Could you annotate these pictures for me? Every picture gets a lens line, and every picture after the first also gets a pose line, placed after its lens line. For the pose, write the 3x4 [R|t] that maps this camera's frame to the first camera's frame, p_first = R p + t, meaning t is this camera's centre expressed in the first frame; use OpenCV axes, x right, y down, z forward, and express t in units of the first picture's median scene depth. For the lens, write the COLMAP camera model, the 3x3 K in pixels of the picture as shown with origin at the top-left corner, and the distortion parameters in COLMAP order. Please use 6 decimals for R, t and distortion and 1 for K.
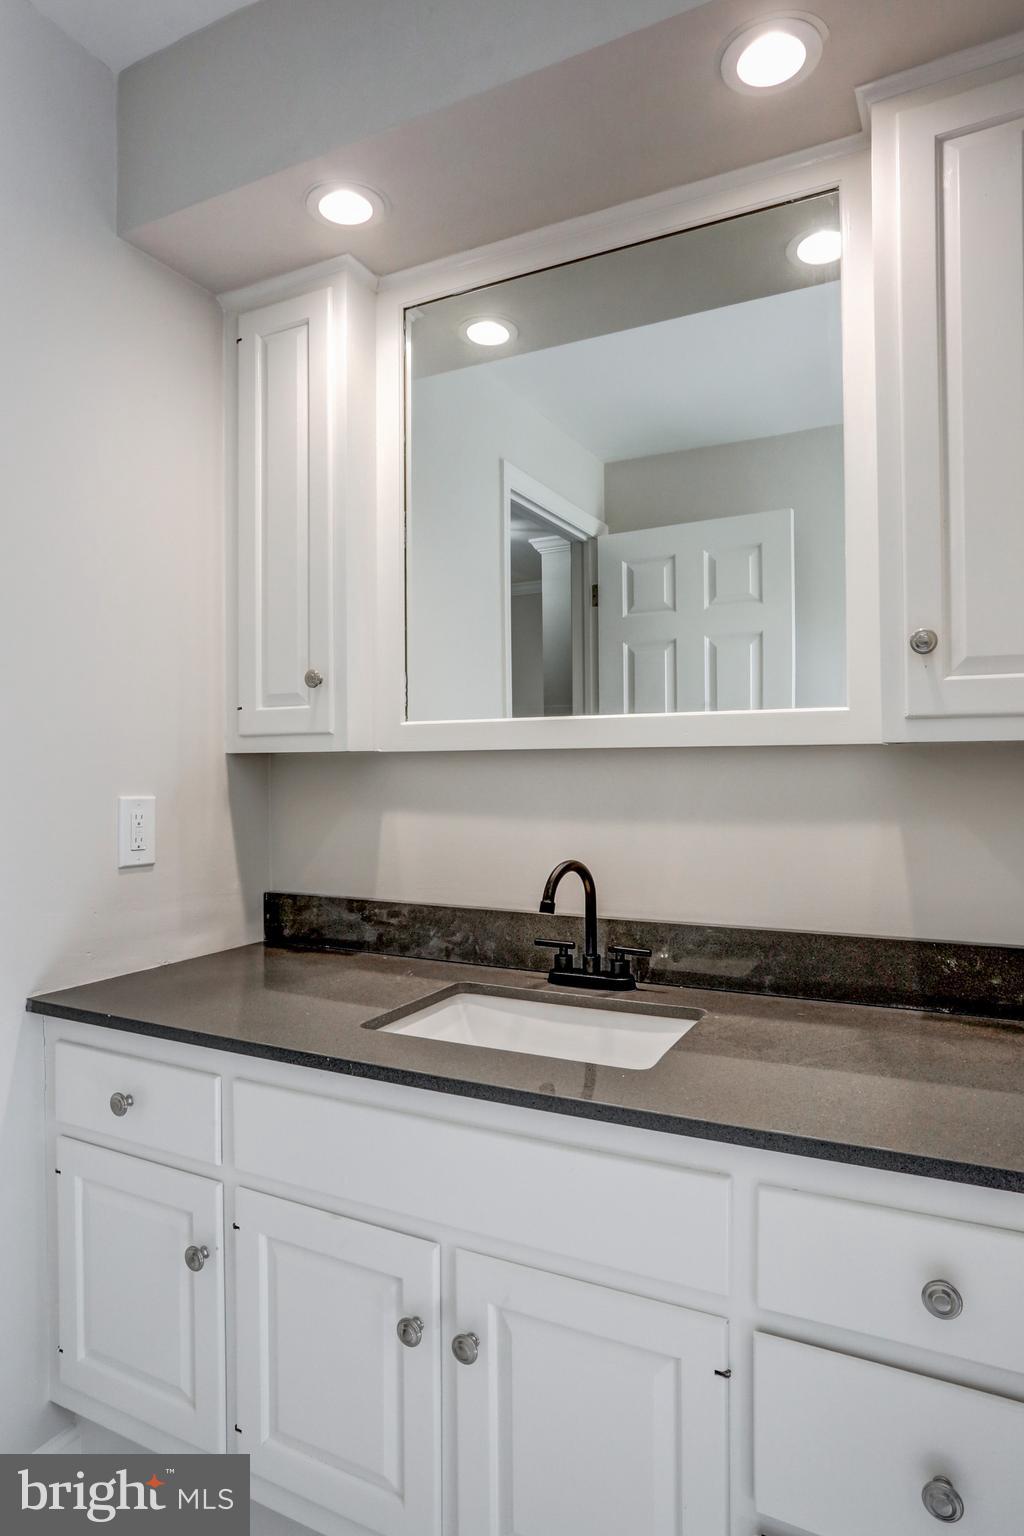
lens RADIAL K [[928.4, 0, 509.4], [0, 928.4, 737.8], [0, 0, 1]] dist [-0.003040, 0.053730]
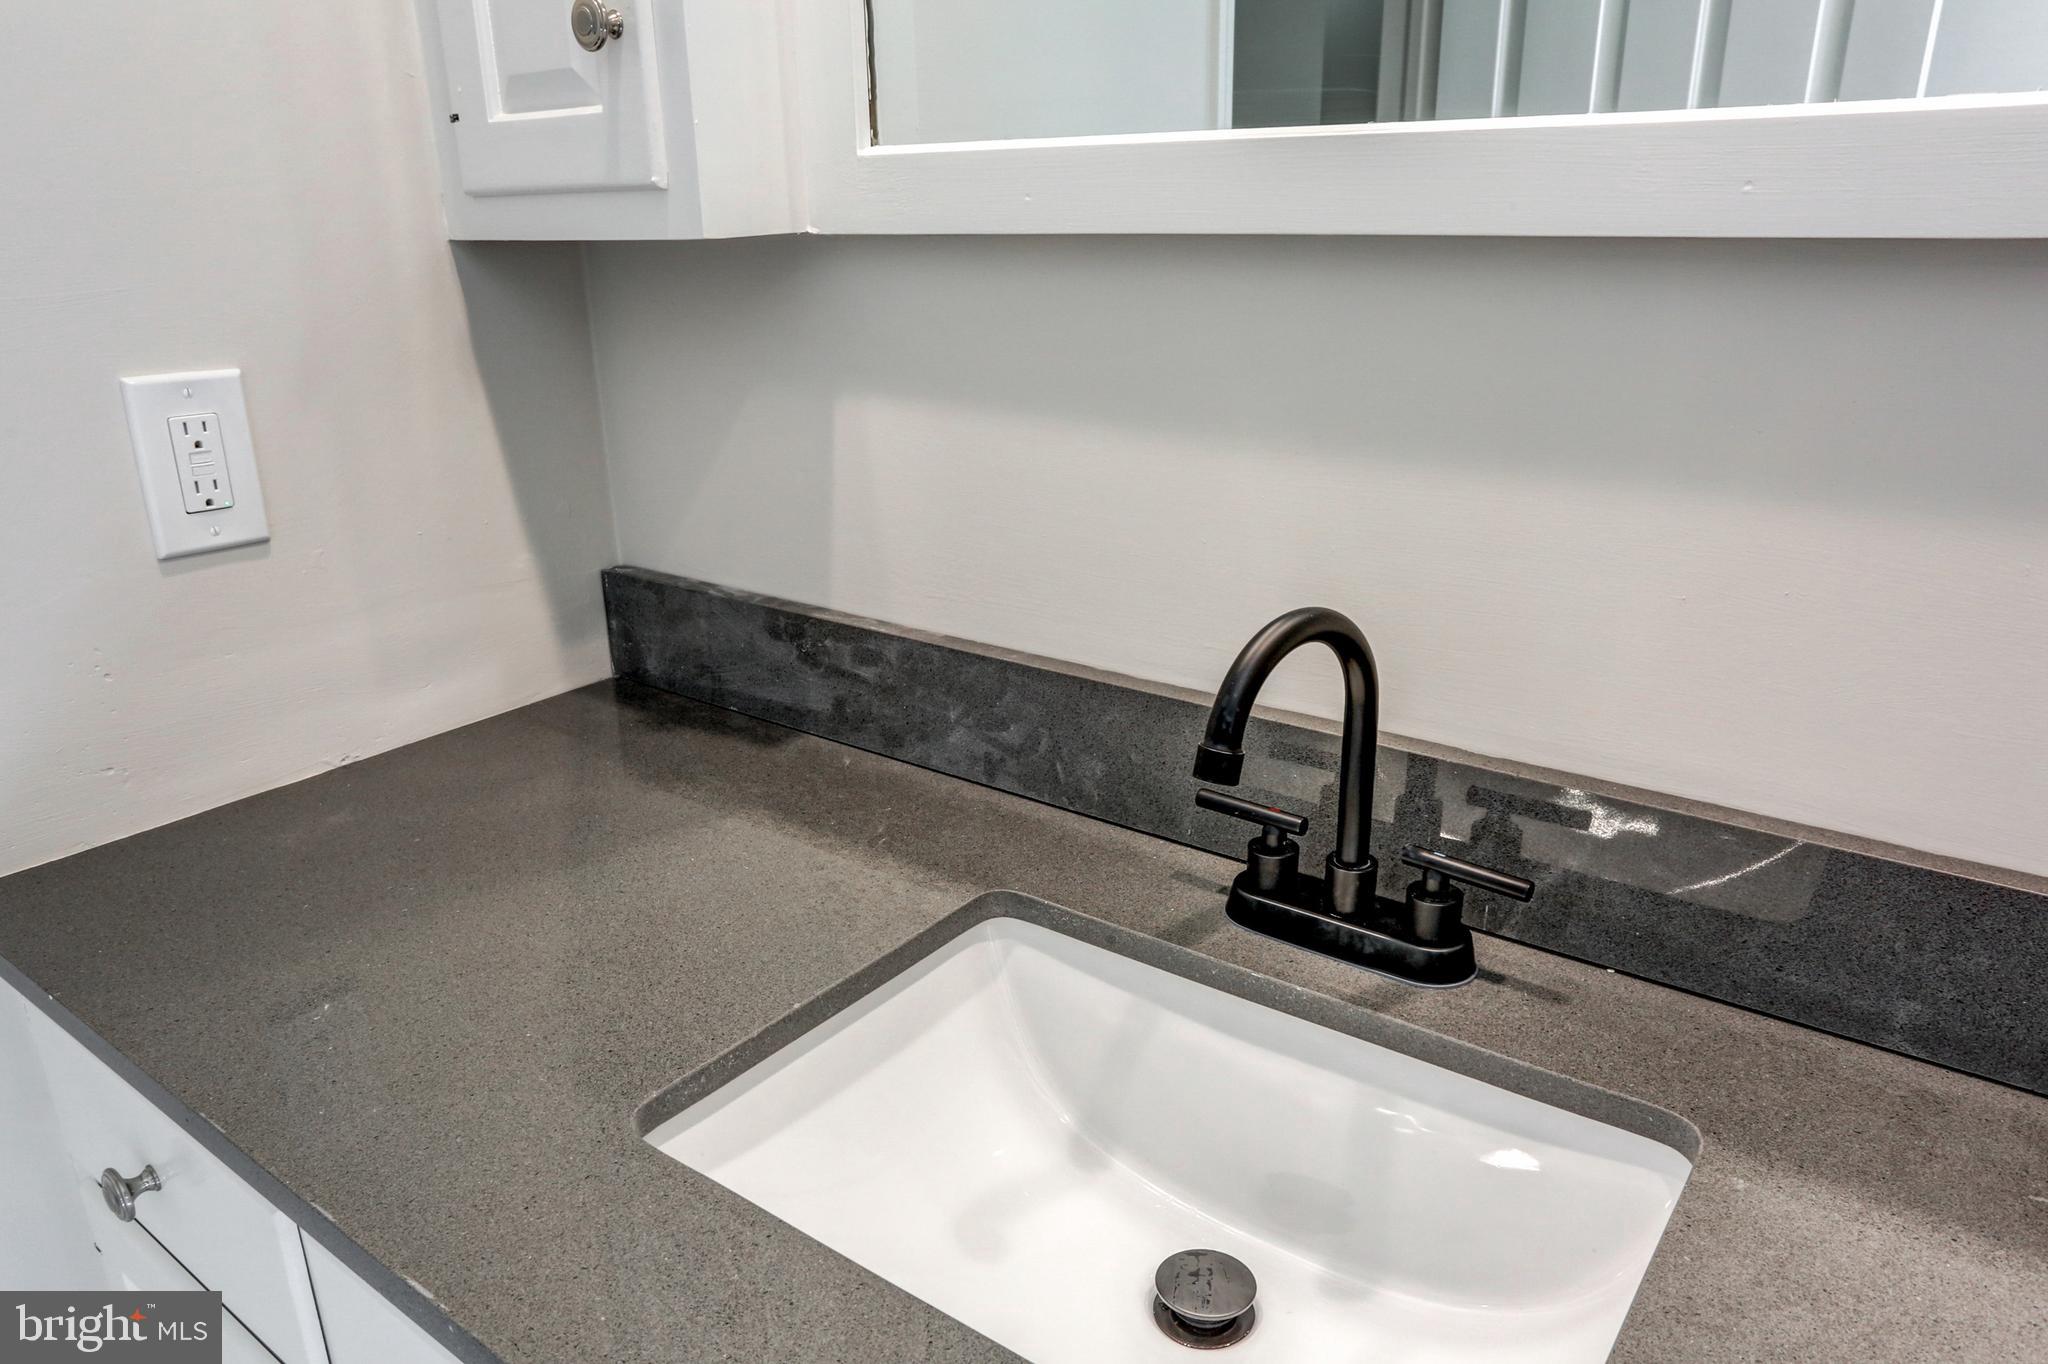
lens RADIAL K [[1386.9, 0, 1024.0], [0, 1386.9, 682.0], [0, 0, 1]] dist [-0.029231, 0.002607]
pose [[0.985419, 0.045479, -0.163953, 0.043164], [0.017035, 0.932400, 0.361027, -0.016424], [0.169289, -0.358556, 0.918030, 0.465149]]
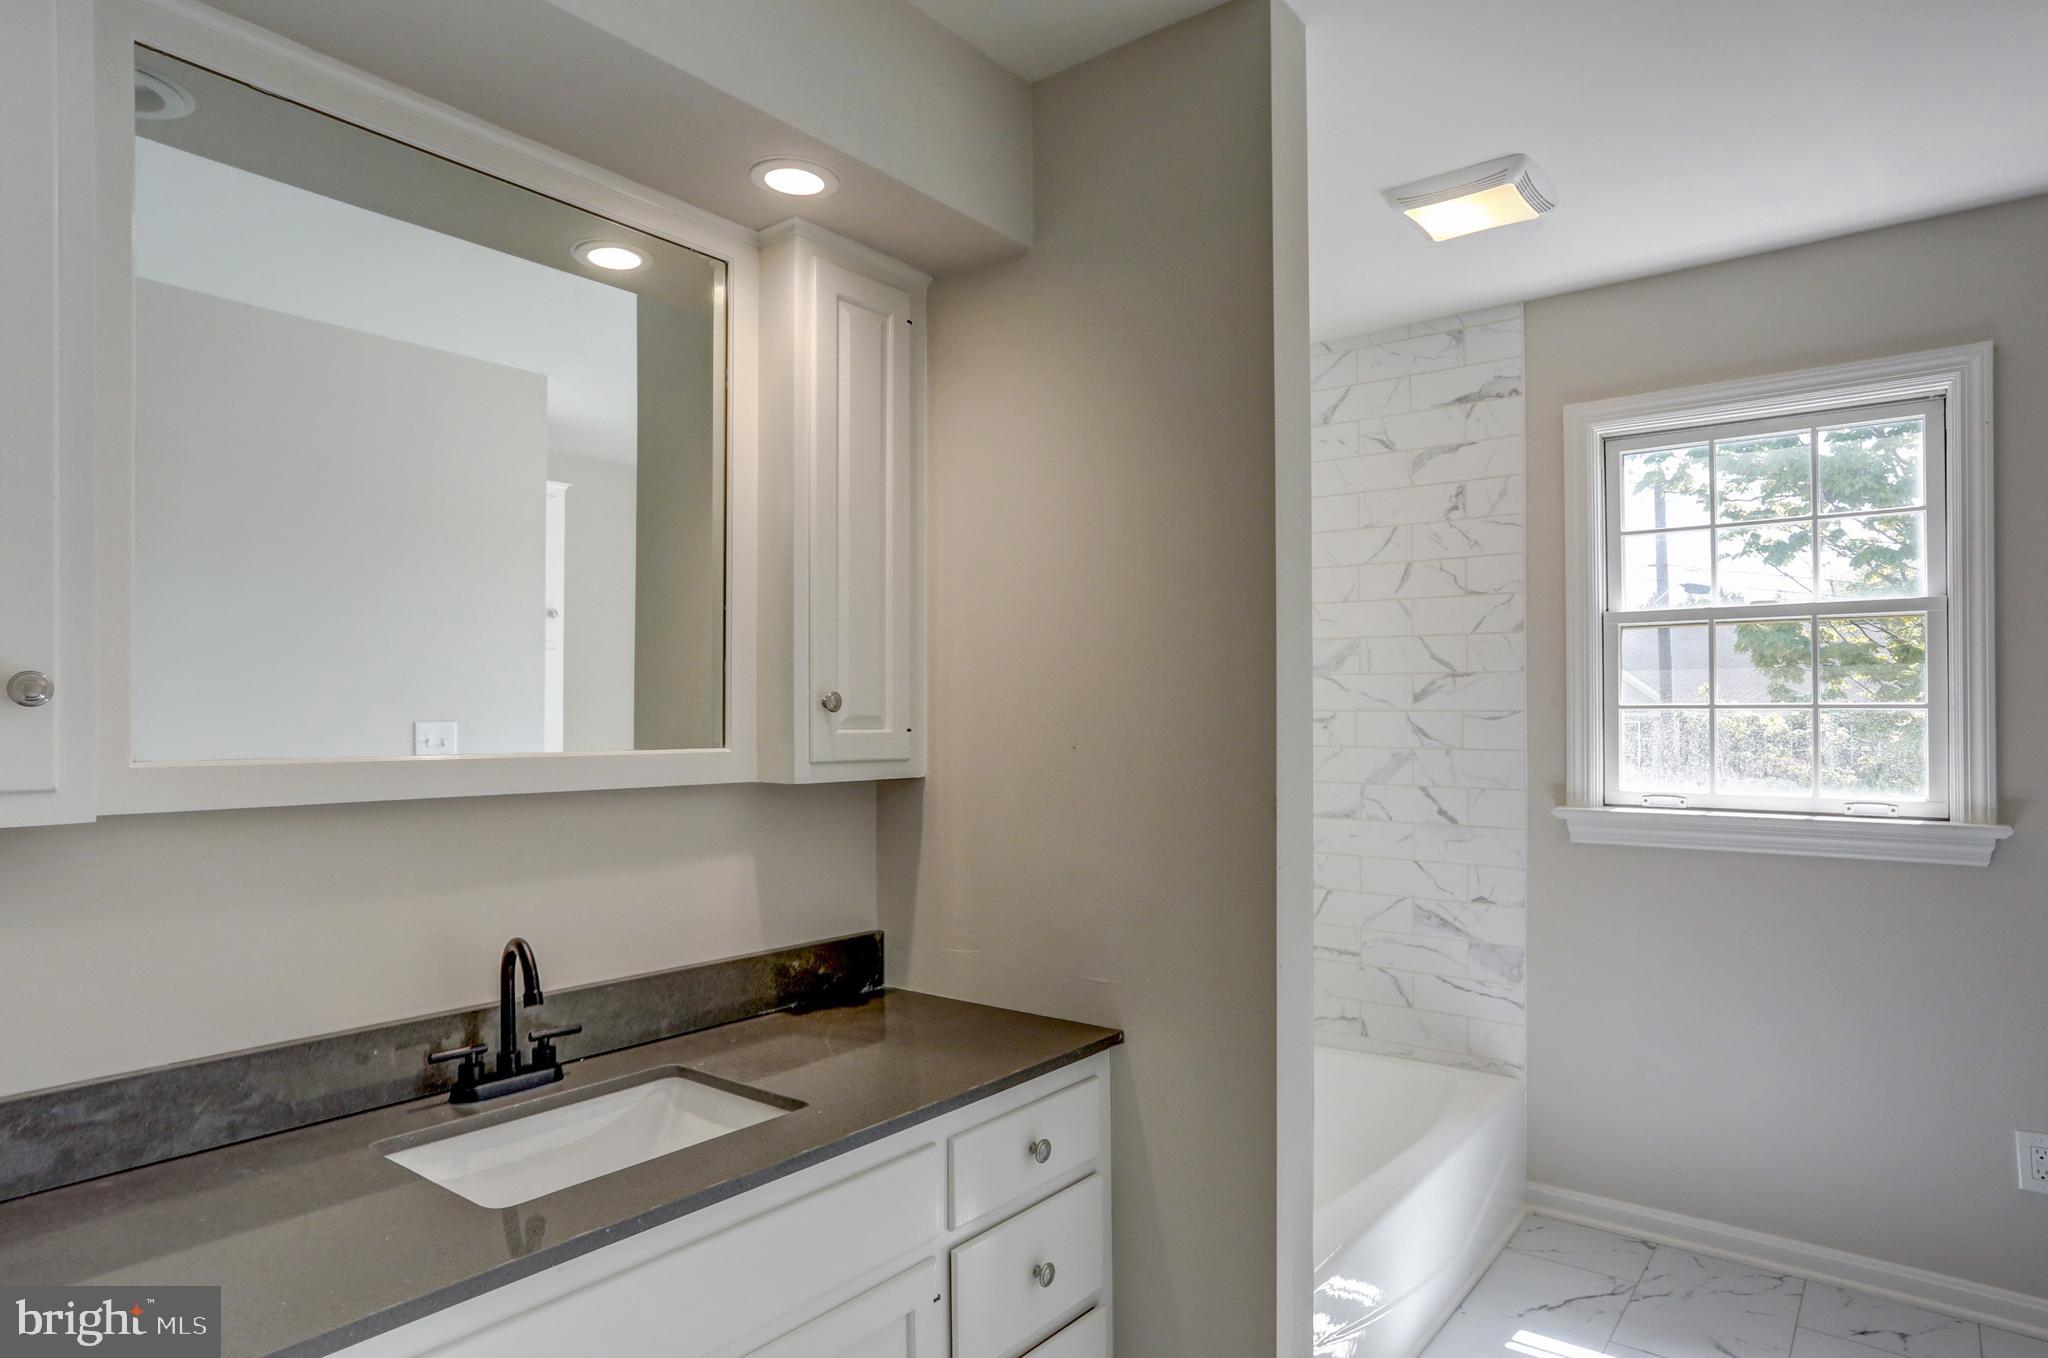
lens RADIAL K [[1237.9, 0, 1020.5], [0, 1237.9, 699.6], [0, 0, 1]] dist [-0.003040, 0.053730]
pose [[0.198443, 0.019423, 0.979920, -0.790435], [-0.035466, 0.999291, -0.012625, -0.067942], [-0.979471, -0.032248, 0.198991, 0.313579]]
